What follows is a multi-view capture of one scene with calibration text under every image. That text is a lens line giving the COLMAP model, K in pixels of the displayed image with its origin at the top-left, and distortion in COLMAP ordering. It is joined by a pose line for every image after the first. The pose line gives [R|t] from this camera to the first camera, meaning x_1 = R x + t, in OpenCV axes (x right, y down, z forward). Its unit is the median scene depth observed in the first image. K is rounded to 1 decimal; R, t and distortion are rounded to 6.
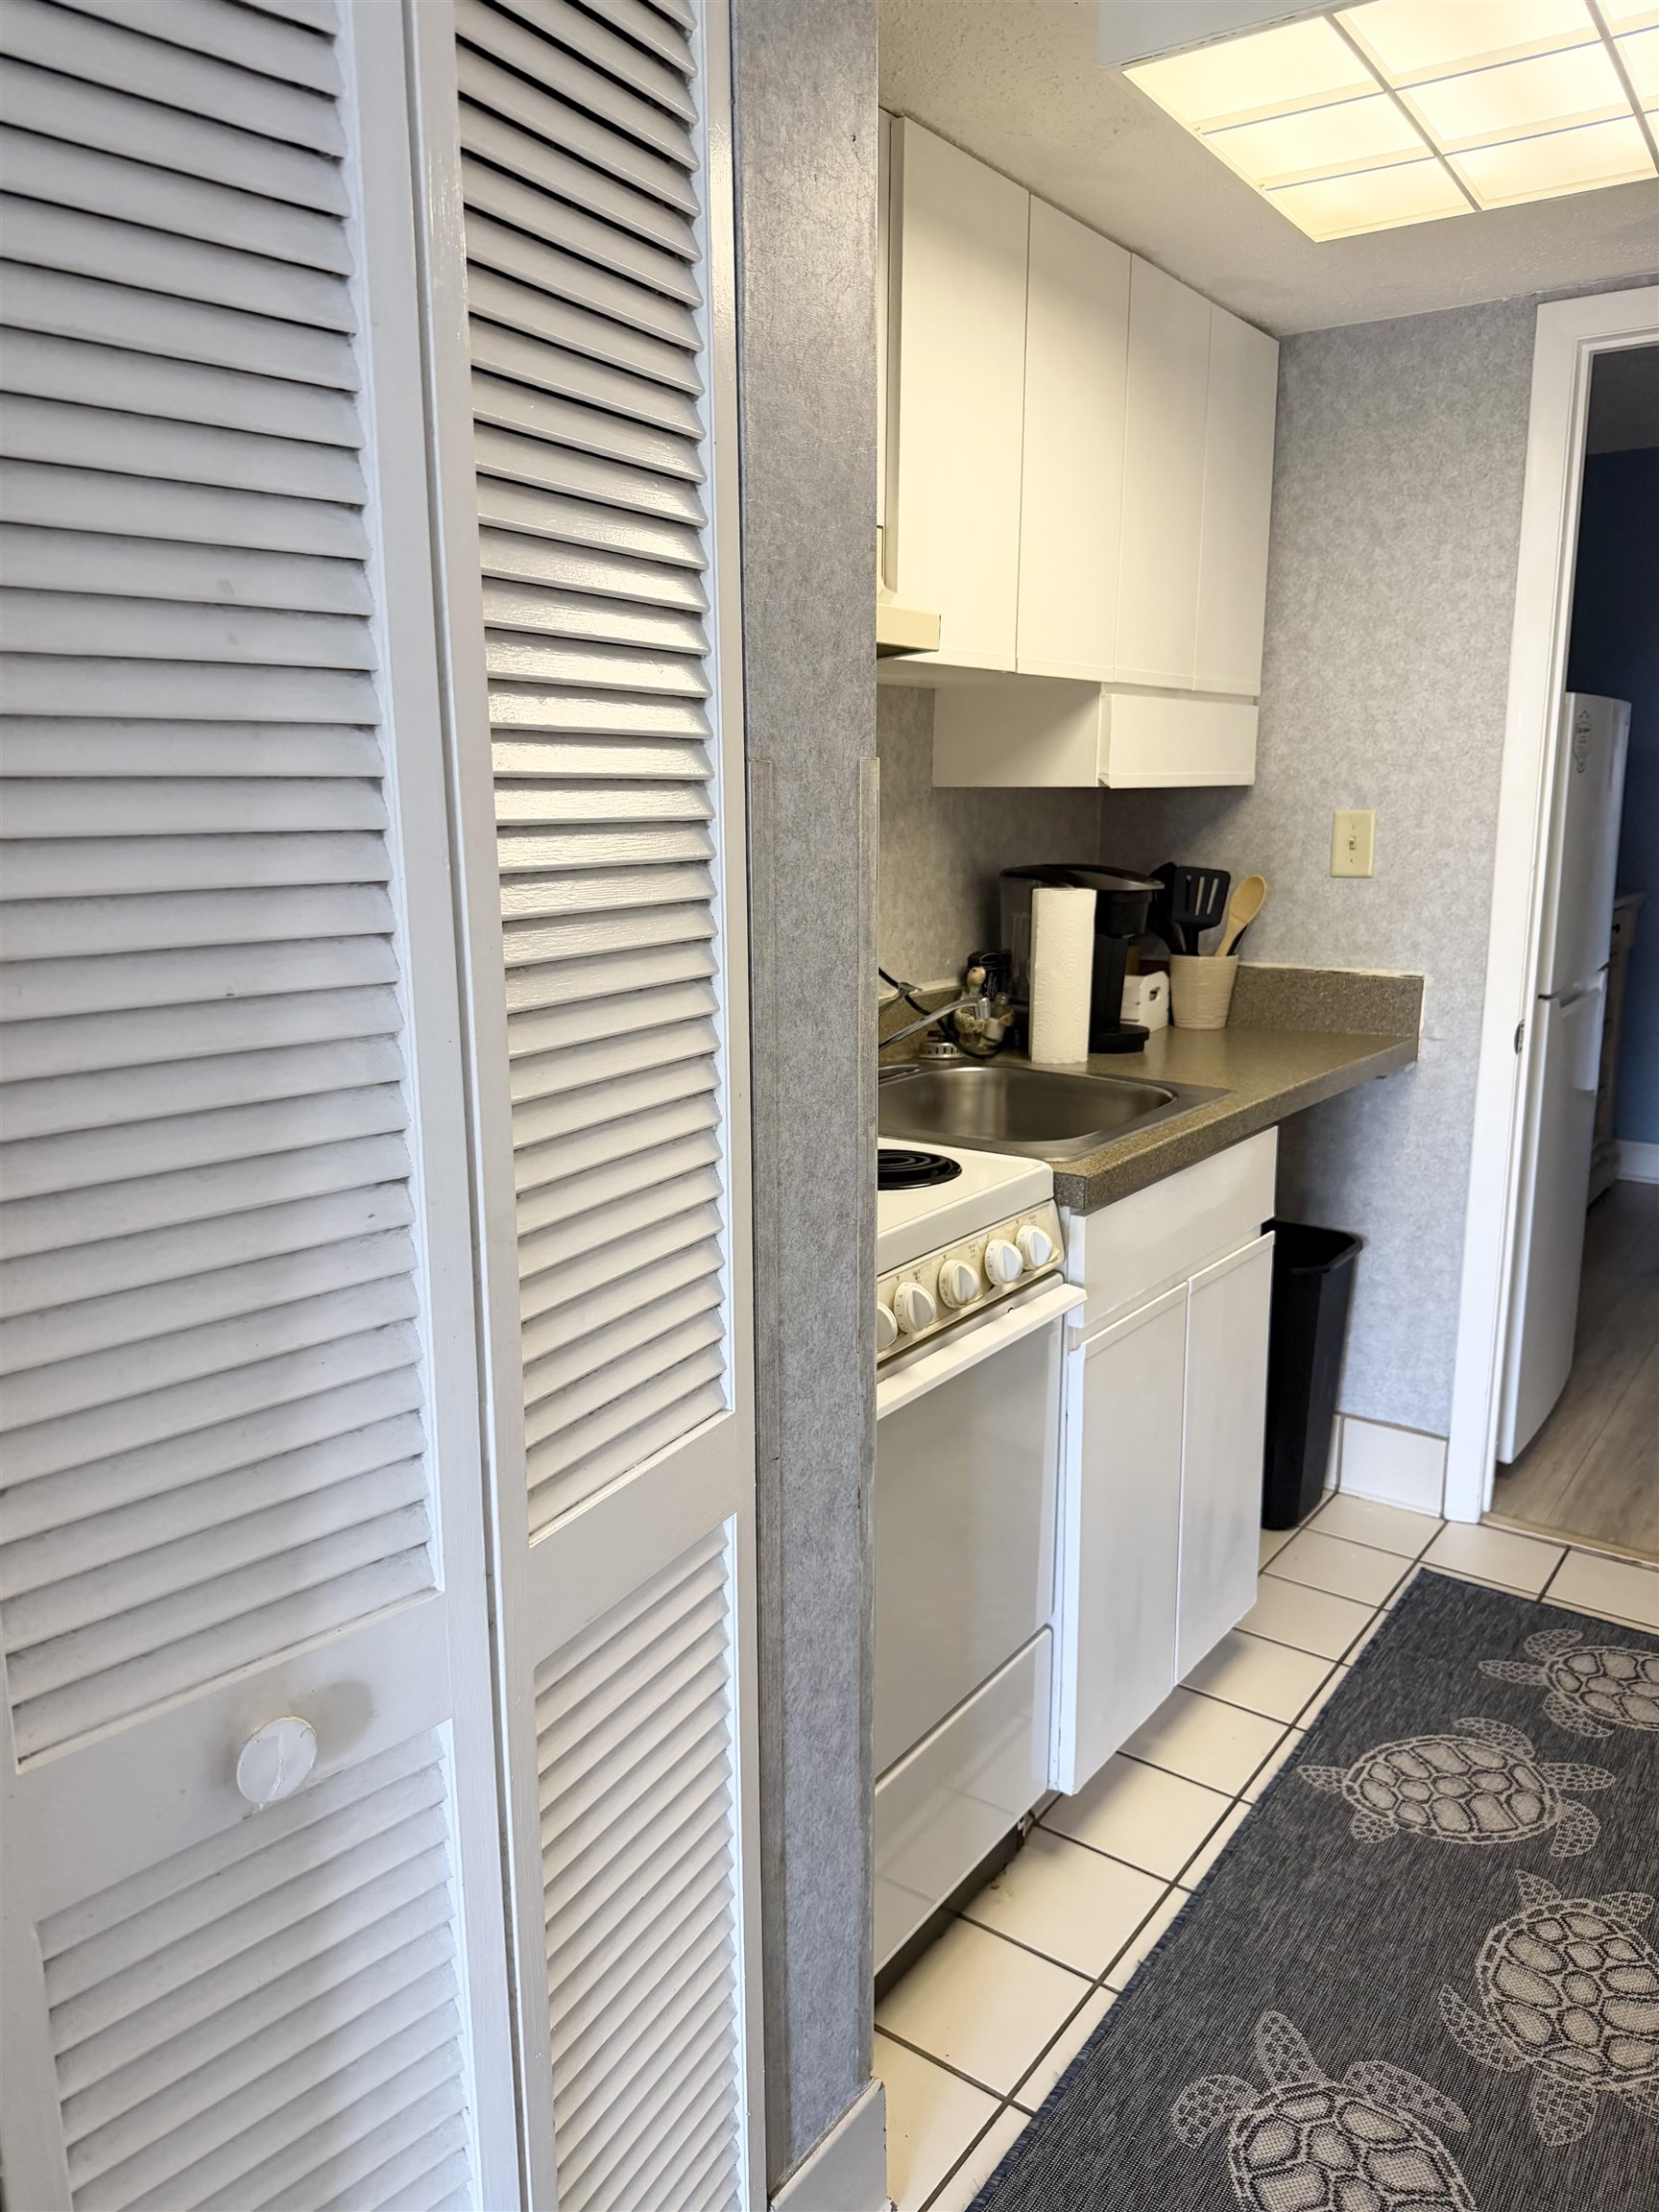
lens RADIAL K [[1583.1, 0, 870.5], [0, 1583.1, 1126.4], [0, 0, 1]] dist [0.064329, -0.087057]
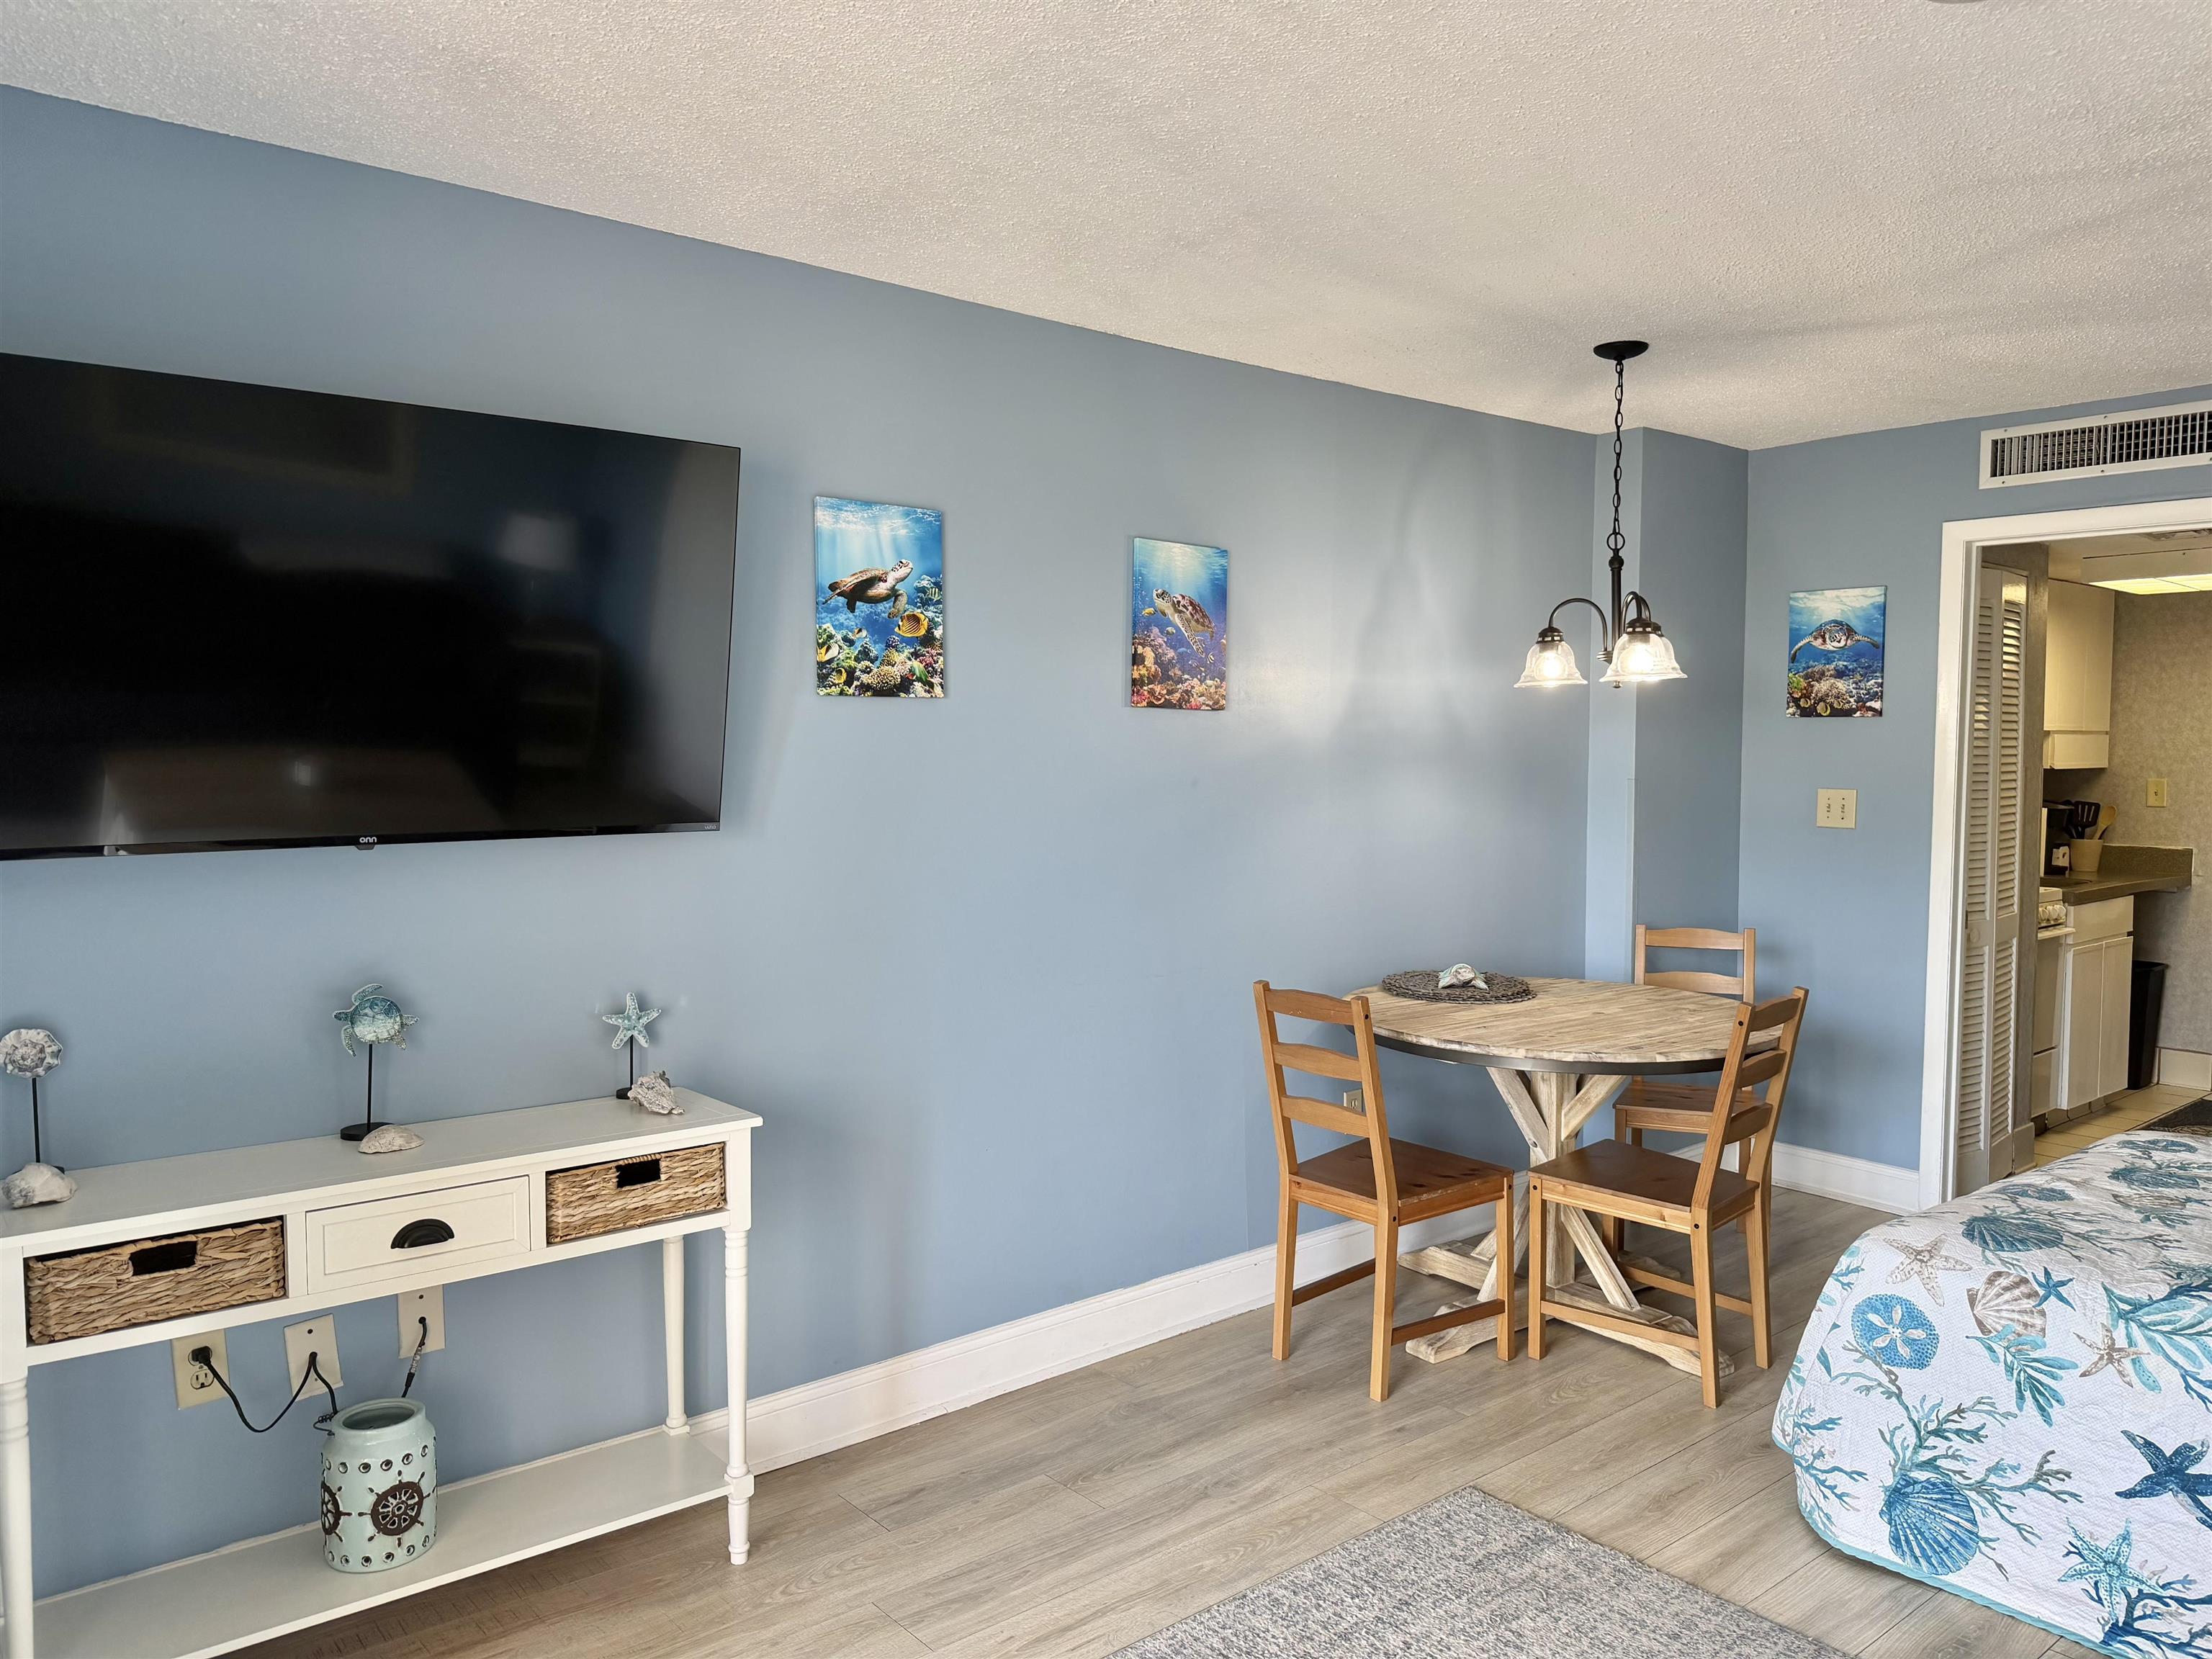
lens RADIAL K [[1583.1, 0, 1100.3], [0, 1583.1, 833.7], [0, 0, 1]] dist [0.064329, -0.087057]
pose [[0.962672, 0.015713, -0.270213, -0.782234], [-0.055429, 0.988601, -0.139985, 0.418867], [0.264933, 0.149738, 0.952570, -2.316391]]
